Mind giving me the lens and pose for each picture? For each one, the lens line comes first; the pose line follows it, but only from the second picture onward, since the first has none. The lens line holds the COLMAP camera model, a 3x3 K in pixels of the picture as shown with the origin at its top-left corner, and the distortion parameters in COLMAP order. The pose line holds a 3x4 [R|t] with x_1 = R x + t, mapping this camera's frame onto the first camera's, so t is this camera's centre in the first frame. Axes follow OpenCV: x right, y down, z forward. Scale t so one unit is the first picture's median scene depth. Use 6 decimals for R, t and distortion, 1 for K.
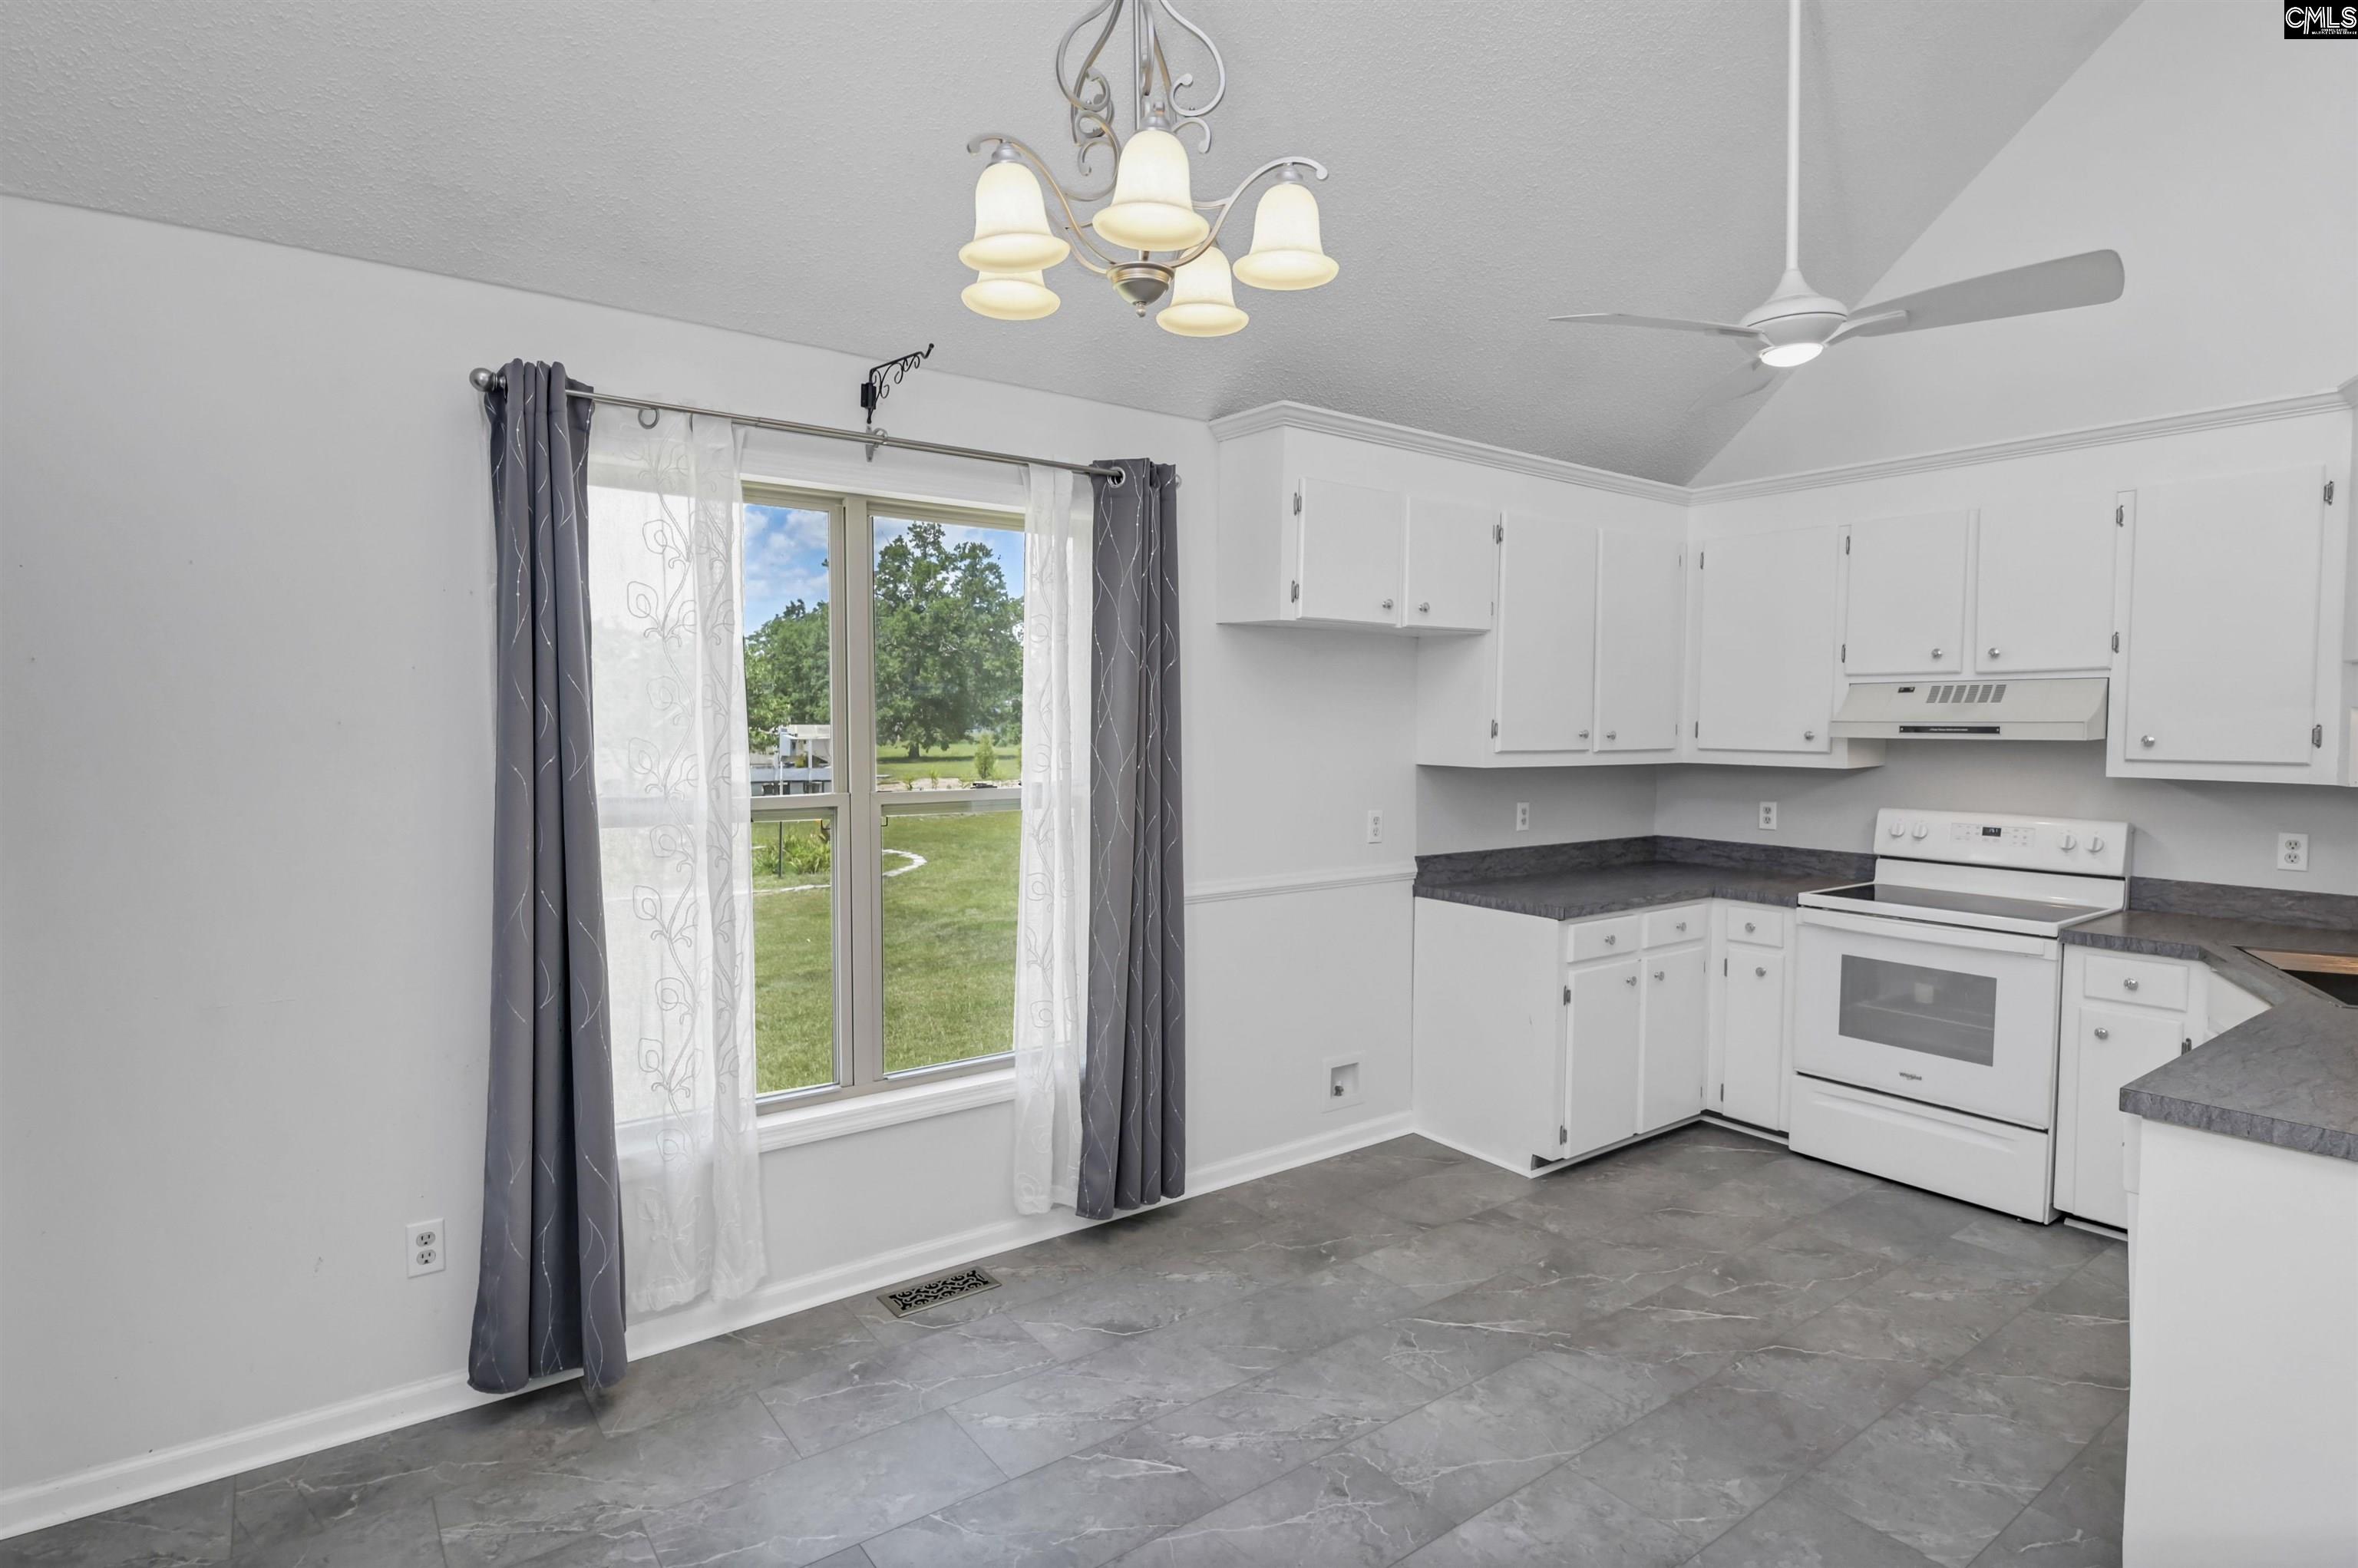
lens RADIAL K [[1216.4, 0, 1196.0], [0, 1216.4, 768.2], [0, 0, 1]] dist [0.001068, -0.005320]
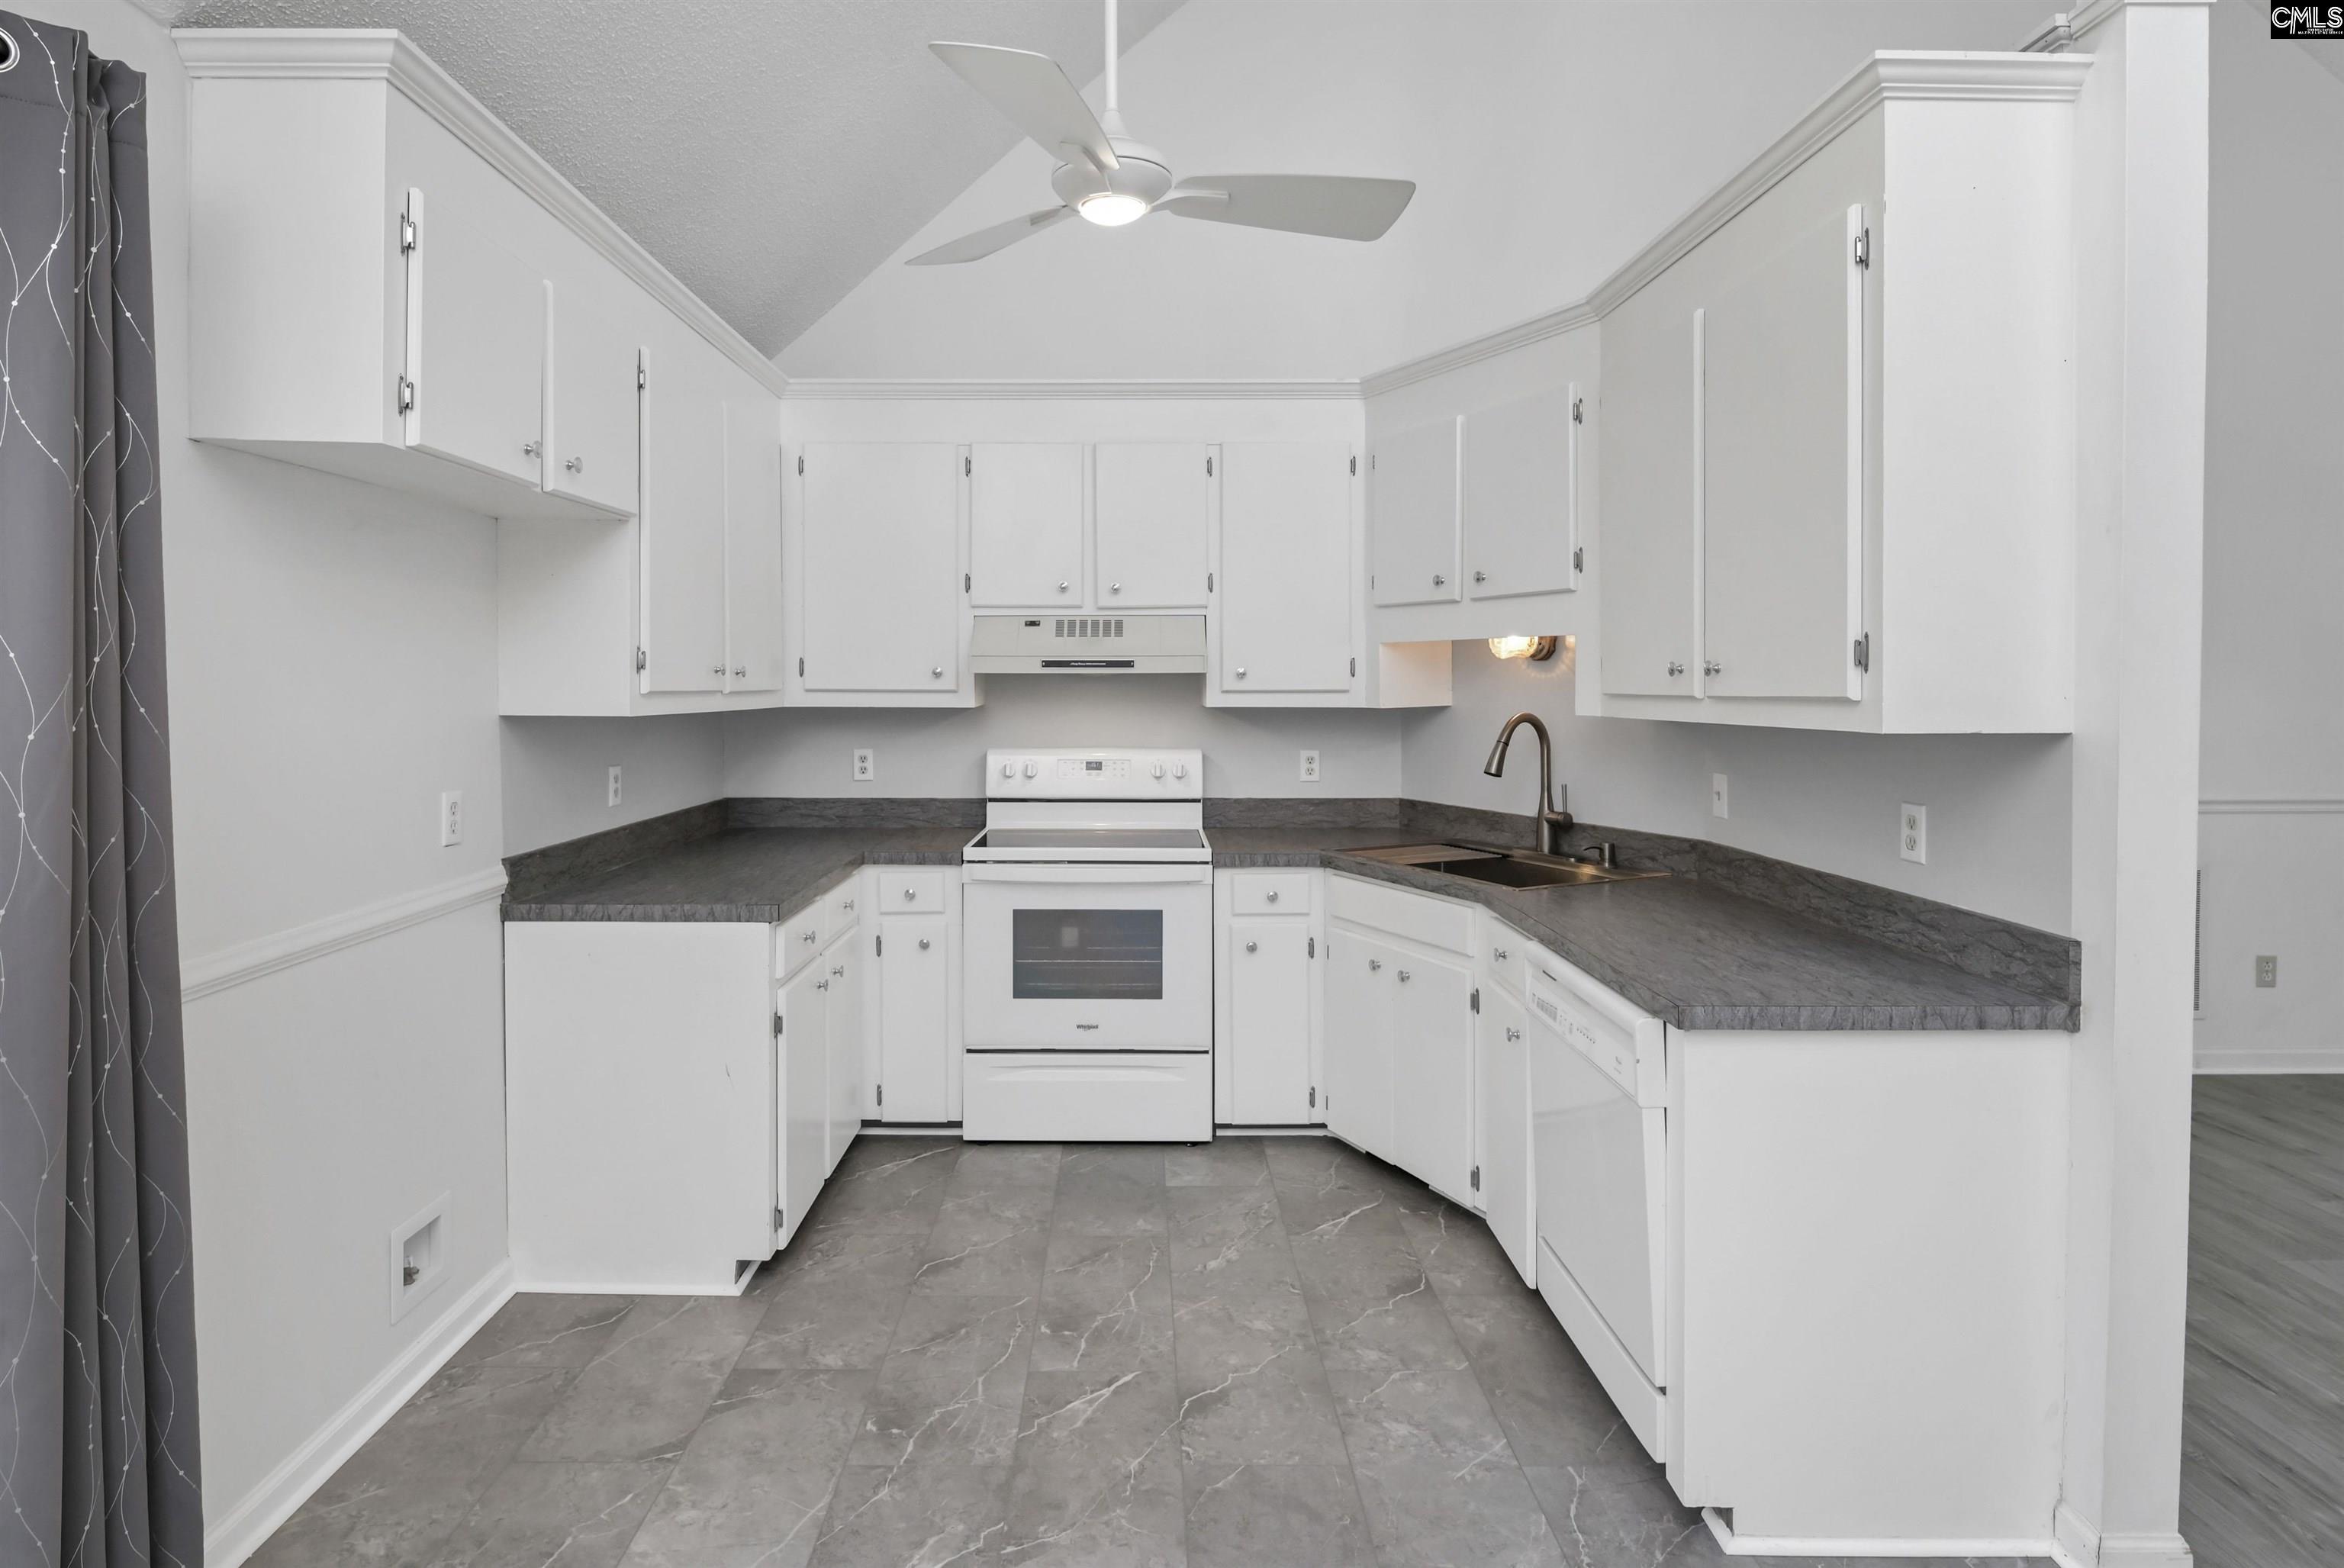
lens RADIAL K [[1209.2, 0, 1124.1], [0, 1209.2, 699.7], [0, 0, 1]] dist [0.001068, -0.005320]
pose [[0.610215, -0.017641, 0.792040, -0.156880], [0.036882, 0.999301, -0.006159, 0.004852], [-0.791377, 0.032970, 0.610439, 0.434654]]
